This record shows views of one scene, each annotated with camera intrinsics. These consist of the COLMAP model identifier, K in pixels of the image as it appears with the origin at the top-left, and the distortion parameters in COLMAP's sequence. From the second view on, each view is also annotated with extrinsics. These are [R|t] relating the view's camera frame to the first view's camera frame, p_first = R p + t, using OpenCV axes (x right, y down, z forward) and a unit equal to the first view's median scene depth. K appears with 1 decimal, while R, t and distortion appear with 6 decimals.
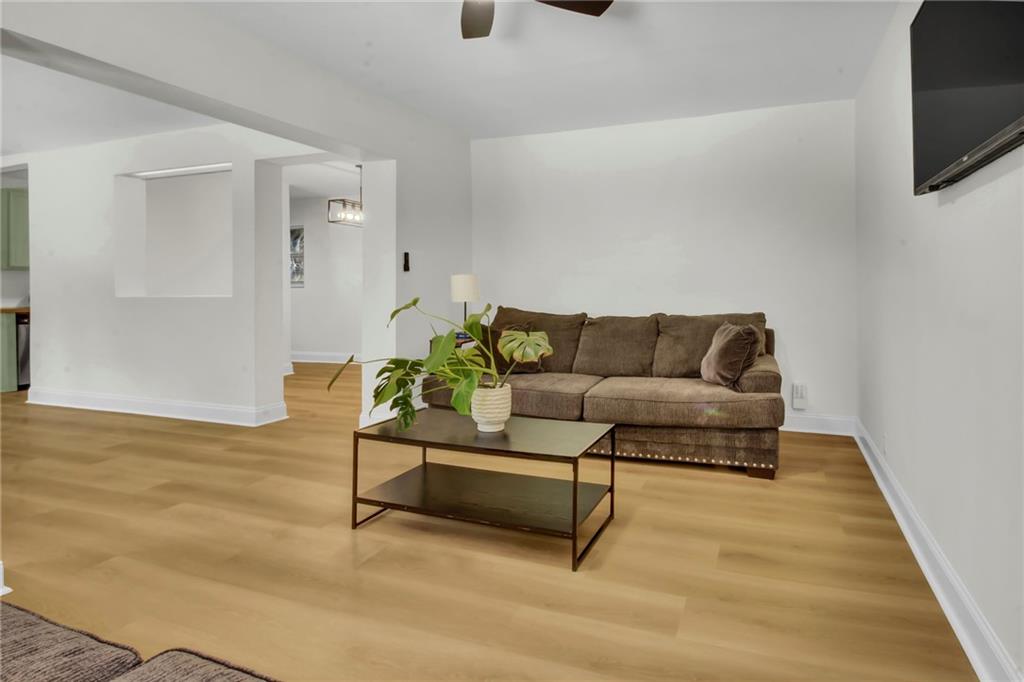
lens RADIAL K [[532.3, 0, 512.2], [0, 532.3, 283.3], [0, 0, 1]] dist [-0.000587, -0.000290]
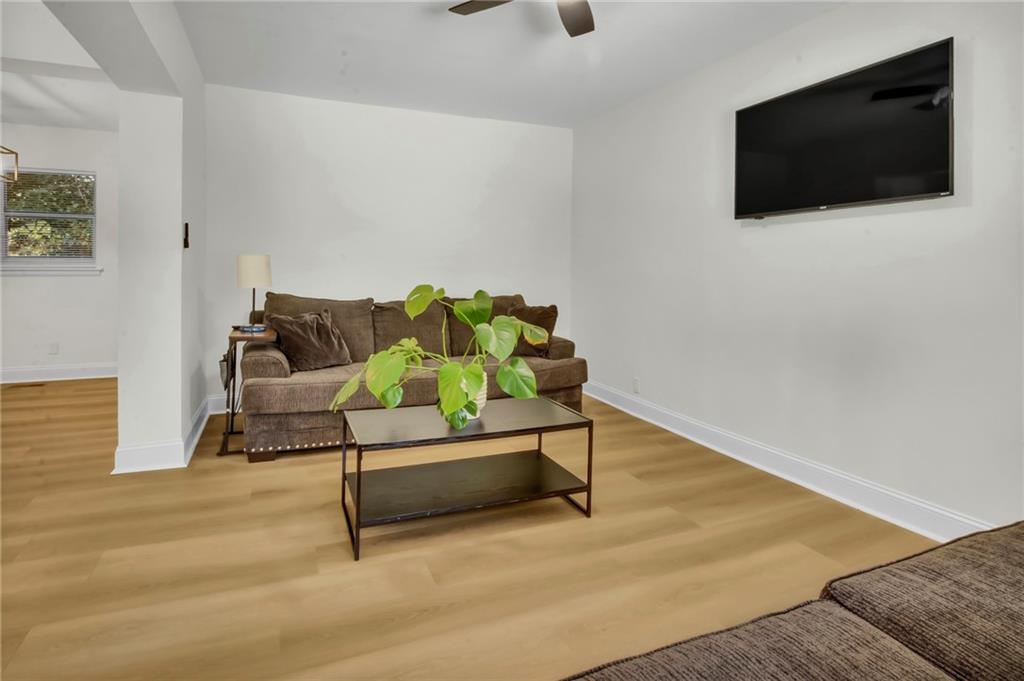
lens RADIAL K [[540.1, 0, 510.7], [0, 540.1, 269.1], [0, 0, 1]] dist [-0.009791, -0.000280]
pose [[0.728266, 0.017515, 0.685071, -0.537093], [-0.021858, 0.999758, -0.002325, -0.000766], [-0.684946, -0.013281, 0.728473, 0.166788]]
